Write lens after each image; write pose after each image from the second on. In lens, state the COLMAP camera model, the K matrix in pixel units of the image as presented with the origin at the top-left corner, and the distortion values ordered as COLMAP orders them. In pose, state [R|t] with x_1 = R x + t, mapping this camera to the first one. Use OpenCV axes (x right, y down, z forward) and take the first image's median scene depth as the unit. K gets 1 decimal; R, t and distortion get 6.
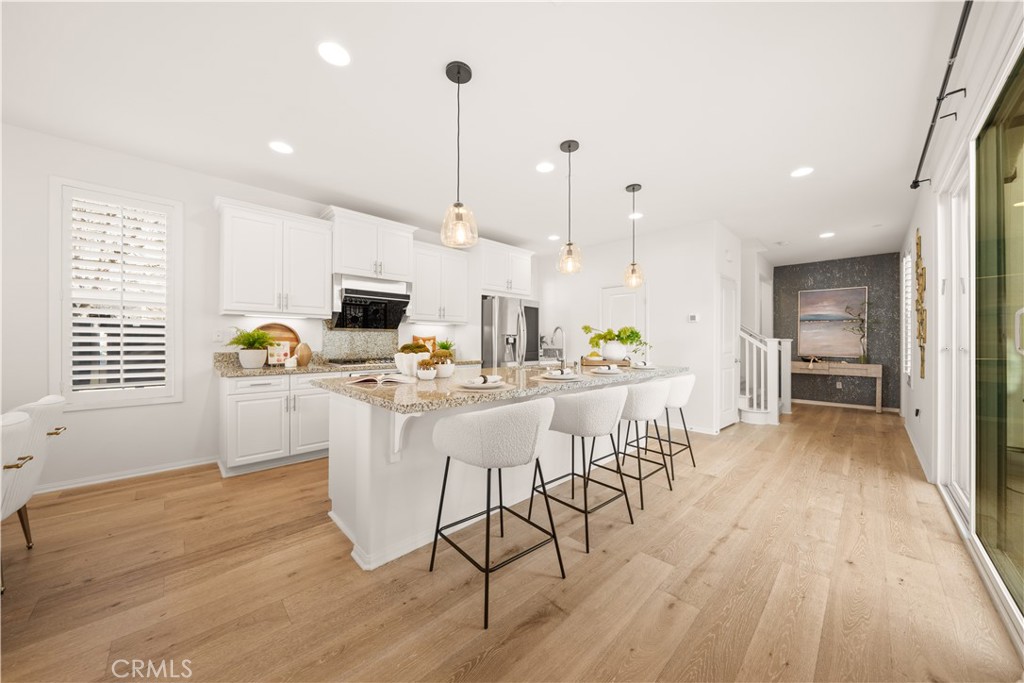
lens RADIAL K [[351.0, 0, 508.8], [0, 351.0, 341.2], [0, 0, 1]] dist [-0.003126, 0.000403]
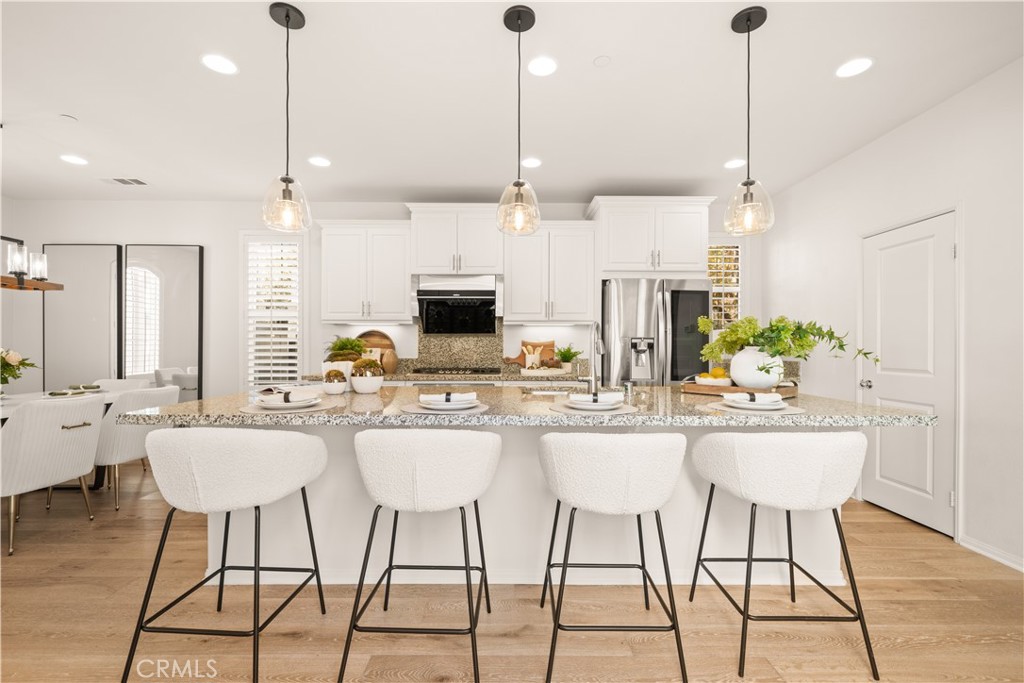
lens RADIAL K [[435.0, 0, 493.0], [0, 435.0, 352.9], [0, 0, 1]] dist [-0.000701, -0.000355]
pose [[0.722317, 0.005860, -0.691538, 0.450828], [0.000734, 0.999957, 0.009241, 0.002304], [0.691562, -0.007183, 0.722281, 0.313274]]
